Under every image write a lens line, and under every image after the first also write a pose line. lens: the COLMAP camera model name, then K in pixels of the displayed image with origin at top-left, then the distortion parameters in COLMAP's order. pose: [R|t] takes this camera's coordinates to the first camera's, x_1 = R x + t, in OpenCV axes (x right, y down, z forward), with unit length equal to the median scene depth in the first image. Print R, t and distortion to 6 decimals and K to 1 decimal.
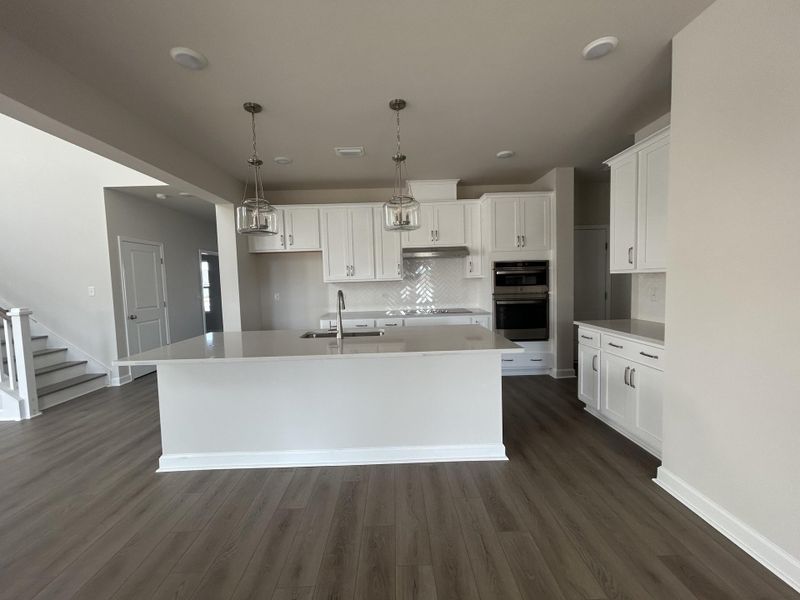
lens RADIAL K [[324.0, 0, 398.2], [0, 324.0, 298.5], [0, 0, 1]] dist [-0.002596, 0.000226]
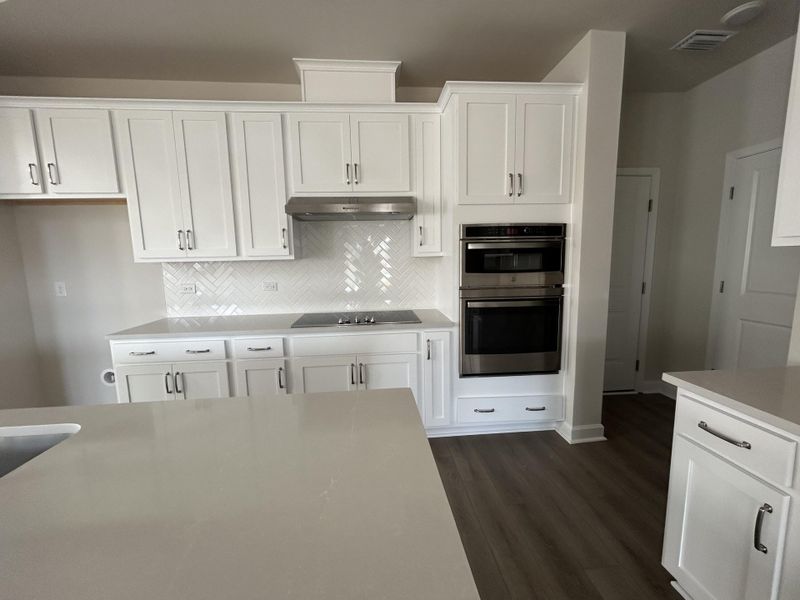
lens RADIAL K [[324.0, 0, 398.2], [0, 324.0, 298.5], [0, 0, 1]] dist [-0.002596, 0.000226]
pose [[0.996683, -0.000768, 0.081379, 0.149360], [-0.004734, 0.997715, 0.067396, -0.031305], [-0.081245, -0.067557, 0.994402, 0.485023]]
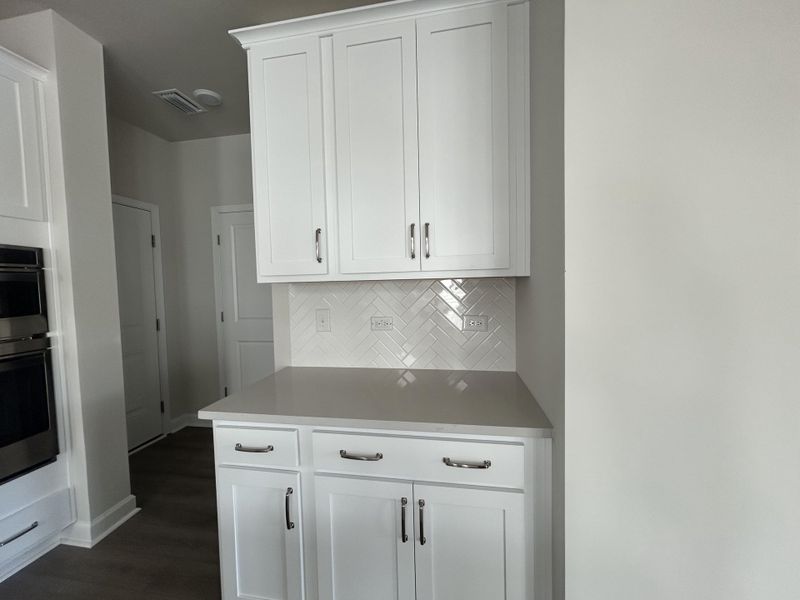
lens RADIAL K [[324.0, 0, 398.2], [0, 324.0, 298.5], [0, 0, 1]] dist [-0.002596, 0.000226]
pose [[0.188246, -0.021180, 0.981894, 0.169812], [0.075603, 0.997113, 0.007014, -0.031479], [-0.979208, 0.072914, 0.189304, 0.518473]]
